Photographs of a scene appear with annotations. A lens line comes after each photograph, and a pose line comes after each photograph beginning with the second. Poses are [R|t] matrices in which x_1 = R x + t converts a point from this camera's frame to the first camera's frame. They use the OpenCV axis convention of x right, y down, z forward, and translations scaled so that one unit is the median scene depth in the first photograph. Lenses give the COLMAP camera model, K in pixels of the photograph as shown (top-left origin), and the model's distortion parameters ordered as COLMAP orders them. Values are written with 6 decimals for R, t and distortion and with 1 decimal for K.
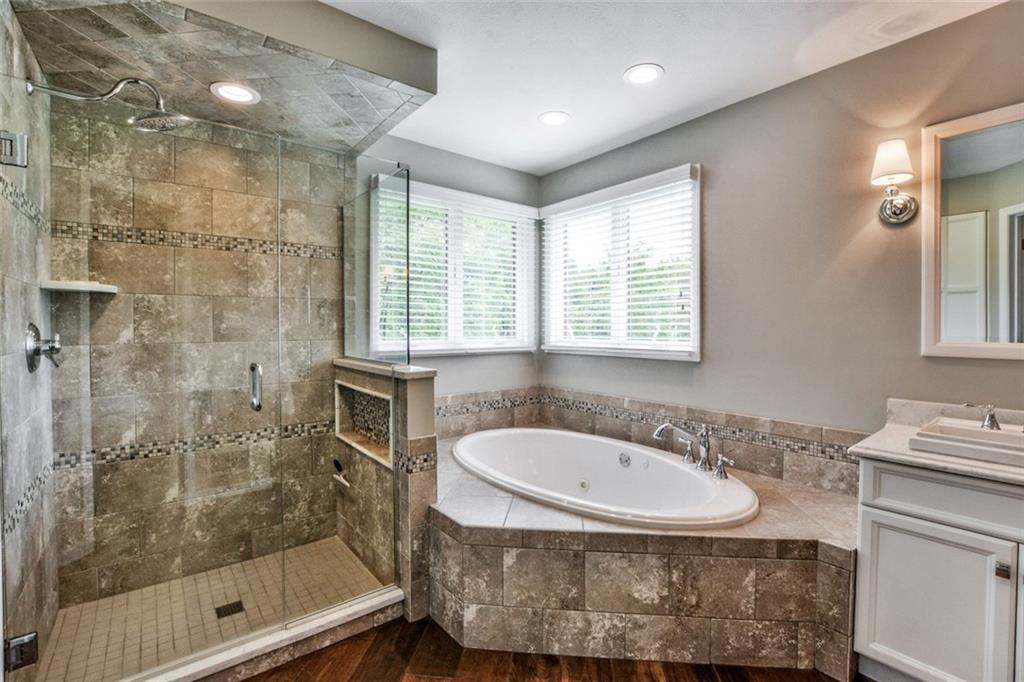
lens RADIAL K [[461.7, 0, 515.2], [0, 461.7, 309.0], [0, 0, 1]] dist [-0.027269, 0.000202]
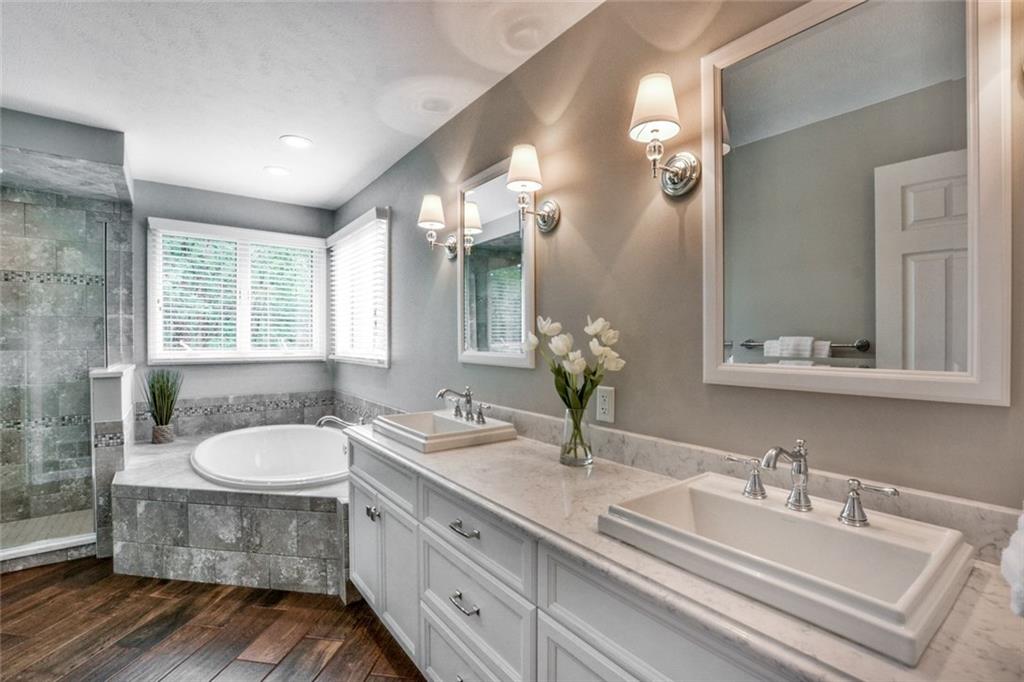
lens RADIAL K [[464.0, 0, 512.6], [0, 464.0, 322.0], [0, 0, 1]] dist [-0.026765, 0.004418]
pose [[0.999466, -0.000125, -0.032673, 1.009342], [0.000164, 0.999999, 0.001176, -0.013754], [0.032673, -0.001180, 0.999465, -0.290017]]
